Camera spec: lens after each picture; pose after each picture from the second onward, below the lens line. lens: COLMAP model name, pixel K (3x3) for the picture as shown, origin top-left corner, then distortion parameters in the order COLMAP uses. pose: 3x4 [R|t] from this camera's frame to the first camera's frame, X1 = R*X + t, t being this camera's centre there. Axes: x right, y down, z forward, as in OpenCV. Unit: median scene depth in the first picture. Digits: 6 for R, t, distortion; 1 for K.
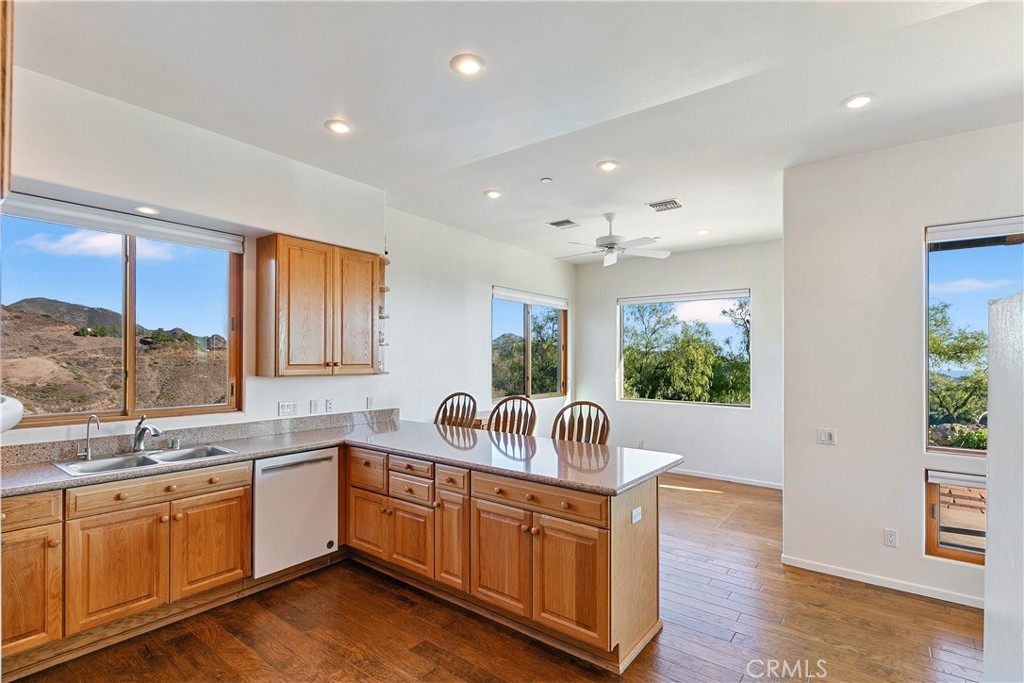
lens RADIAL K [[483.4, 0, 512.2], [0, 483.4, 358.9], [0, 0, 1]] dist [-0.000802, -0.000240]
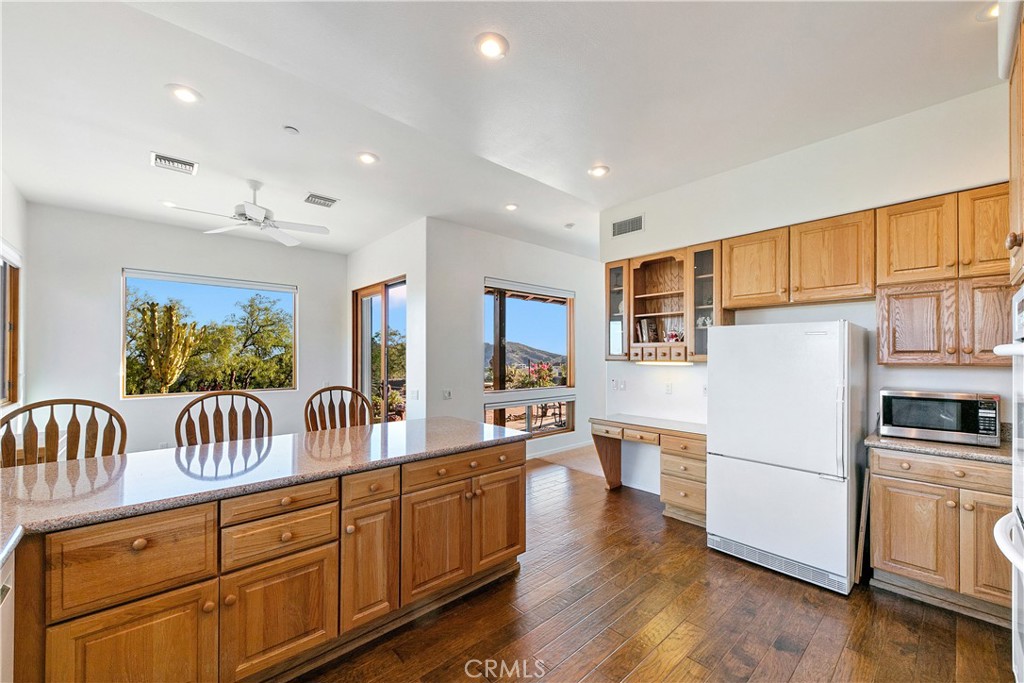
lens RADIAL K [[399.9, 0, 516.7], [0, 399.9, 353.7], [0, 0, 1]] dist [0.002330, 0.000073]
pose [[0.177534, -0.003887, 0.984107, -0.513056], [-0.000154, 0.999992, 0.003978, 0.017179], [-0.984115, -0.000858, 0.177532, 0.449795]]
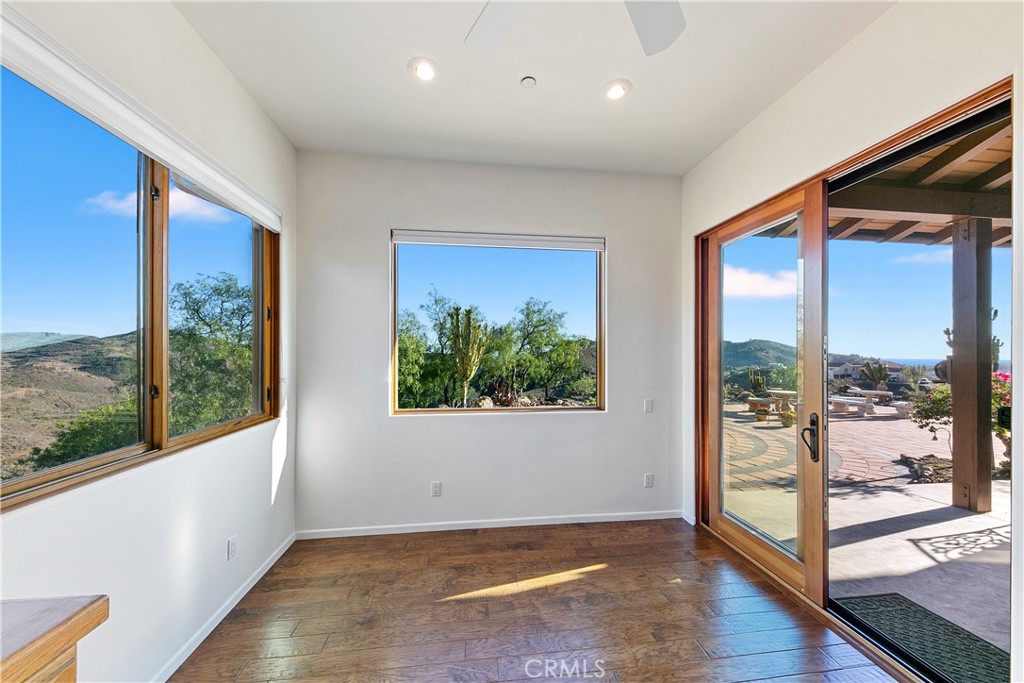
lens RADIAL K [[360.7, 0, 513.9], [0, 360.7, 350.8], [0, 0, 1]] dist [0.001999, 0.000043]
pose [[0.712061, -0.001437, 0.702116, 0.053230], [0.002416, 0.999997, -0.000404, 0.021254], [-0.702114, 0.001984, 0.712062, 1.042266]]
